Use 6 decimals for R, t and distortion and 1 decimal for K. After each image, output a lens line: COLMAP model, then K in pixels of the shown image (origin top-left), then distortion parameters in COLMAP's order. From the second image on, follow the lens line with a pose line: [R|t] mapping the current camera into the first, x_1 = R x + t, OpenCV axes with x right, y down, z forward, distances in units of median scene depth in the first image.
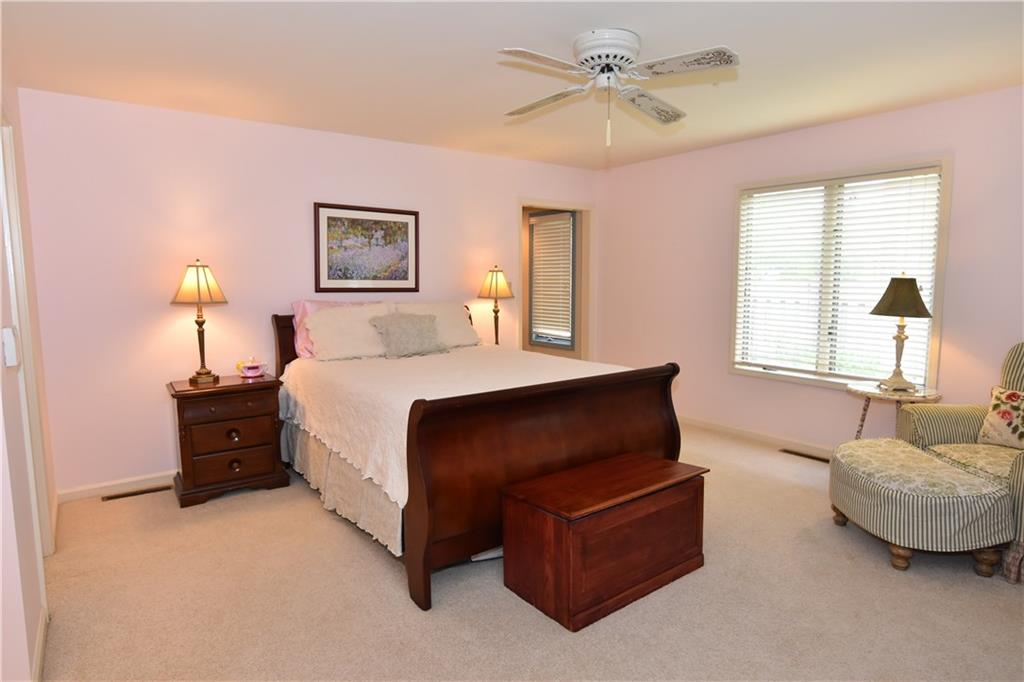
lens RADIAL K [[573.1, 0, 513.1], [0, 573.1, 339.1], [0, 0, 1]] dist [-0.020211, -0.000366]
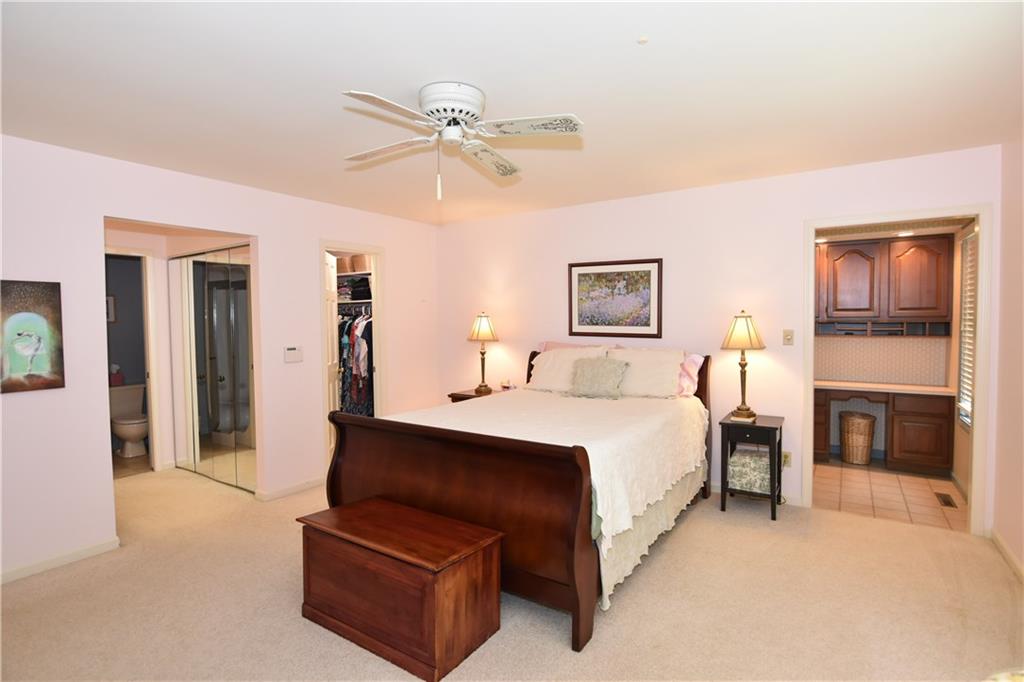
lens RADIAL K [[507.7, 0, 512.3], [0, 507.7, 339.0], [0, 0, 1]] dist [-0.034704, 0.012105]
pose [[0.334998, 0.037134, -0.941487, 0.615802], [-0.094764, 0.995484, 0.005546, -0.065411], [0.937441, 0.087361, 0.337004, 0.490965]]
